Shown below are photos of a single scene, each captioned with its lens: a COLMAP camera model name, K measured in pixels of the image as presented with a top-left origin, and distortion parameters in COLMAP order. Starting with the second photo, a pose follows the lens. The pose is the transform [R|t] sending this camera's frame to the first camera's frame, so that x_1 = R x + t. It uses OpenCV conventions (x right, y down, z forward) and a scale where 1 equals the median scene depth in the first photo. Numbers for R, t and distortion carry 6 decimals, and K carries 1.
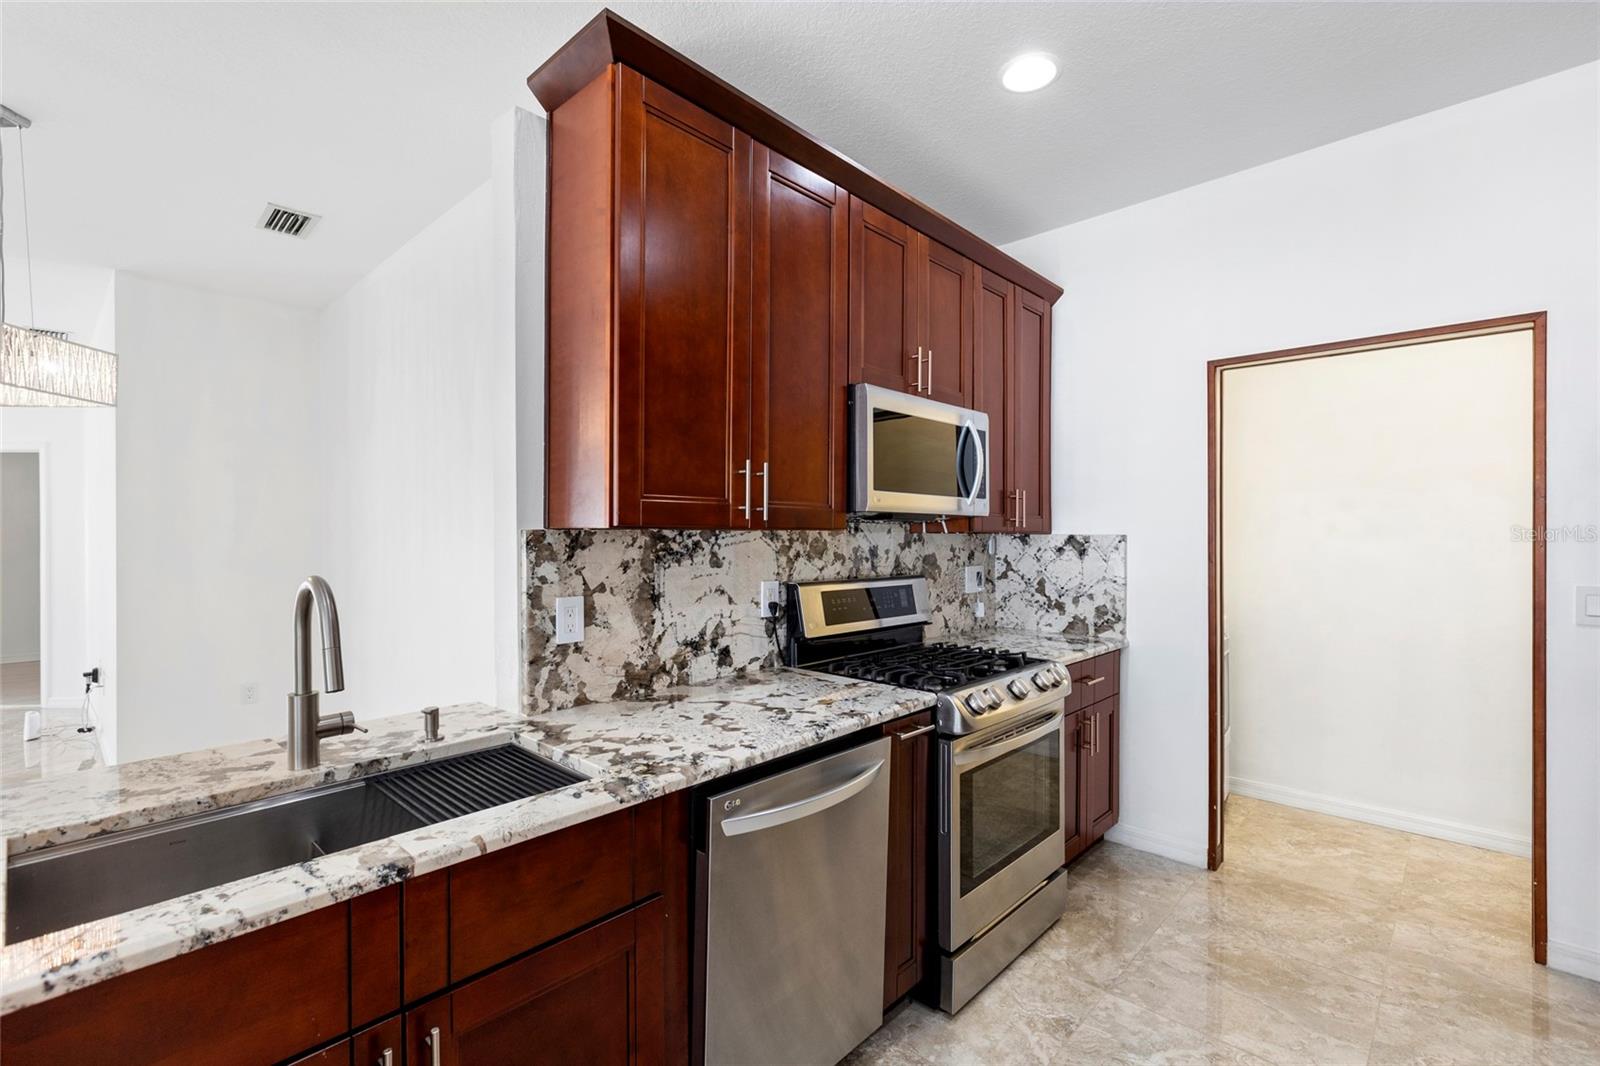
lens RADIAL K [[721.2, 0, 803.9], [0, 721.2, 535.8], [0, 0, 1]] dist [0.005040, -0.001659]
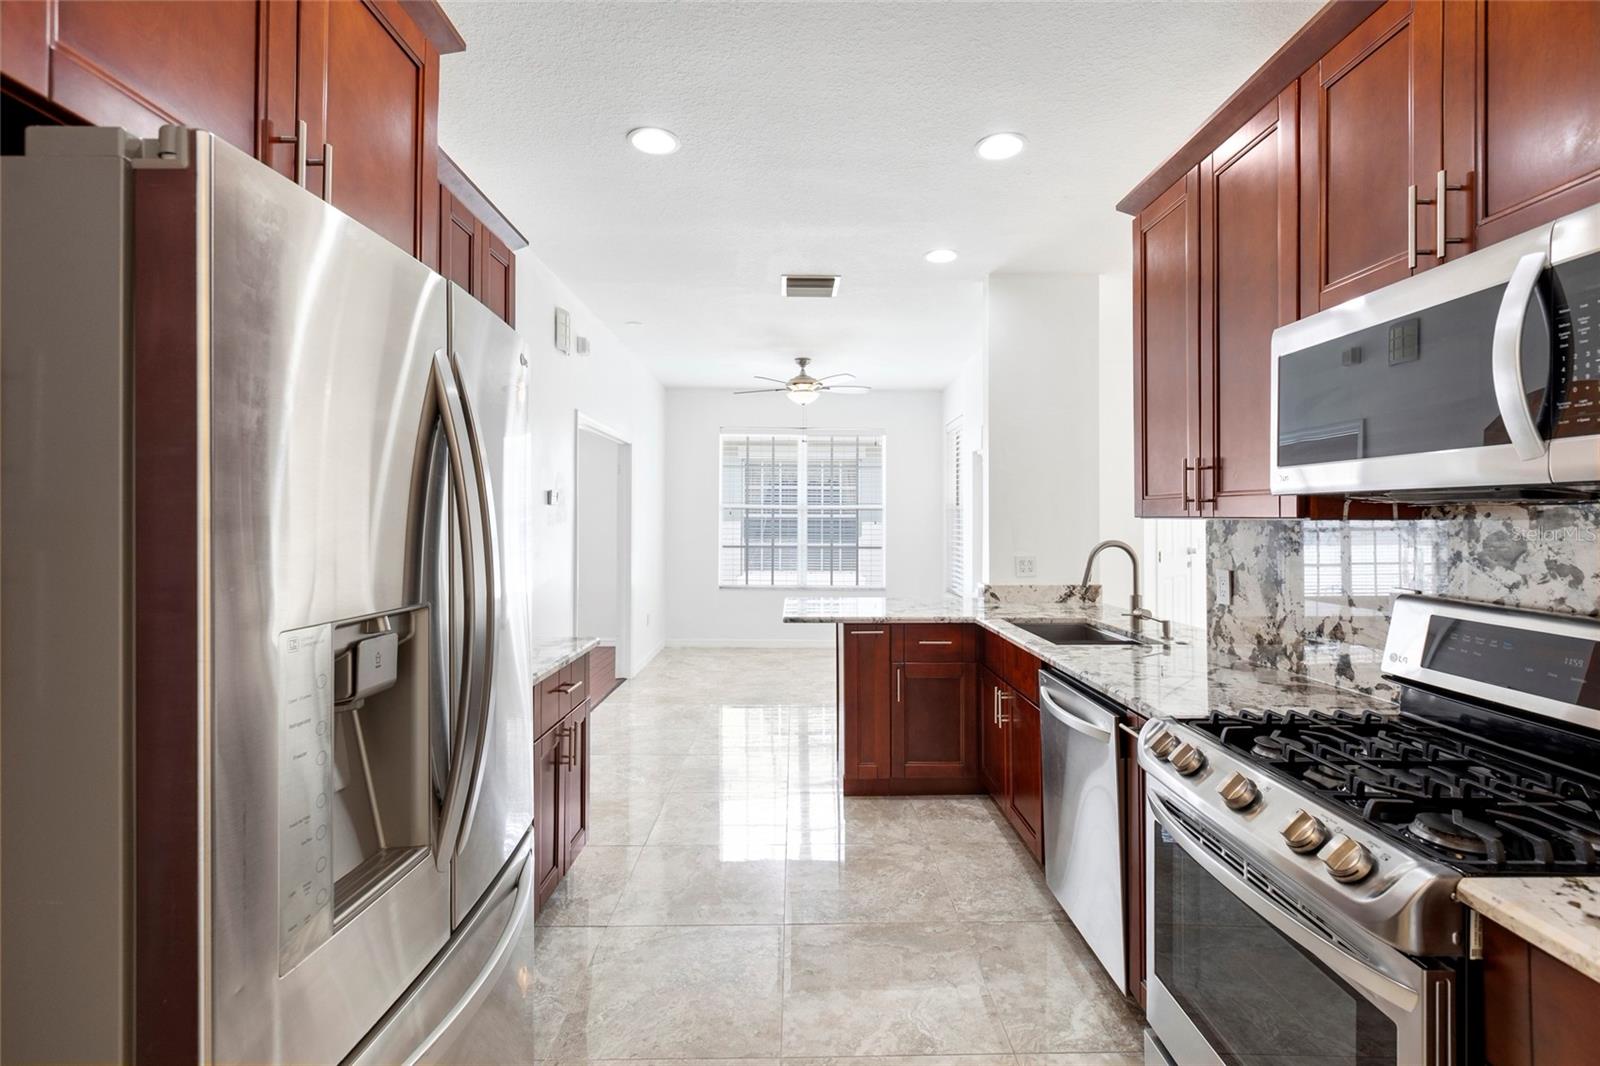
lens RADIAL K [[721.2, 0, 805.1], [0, 721.2, 523.7], [0, 0, 1]] dist [0.005040, -0.001659]
pose [[-0.714945, 0.010755, -0.699098, 0.977140], [0.004910, 0.999934, 0.010362, -0.015189], [0.699163, 0.003975, -0.714951, 1.191918]]
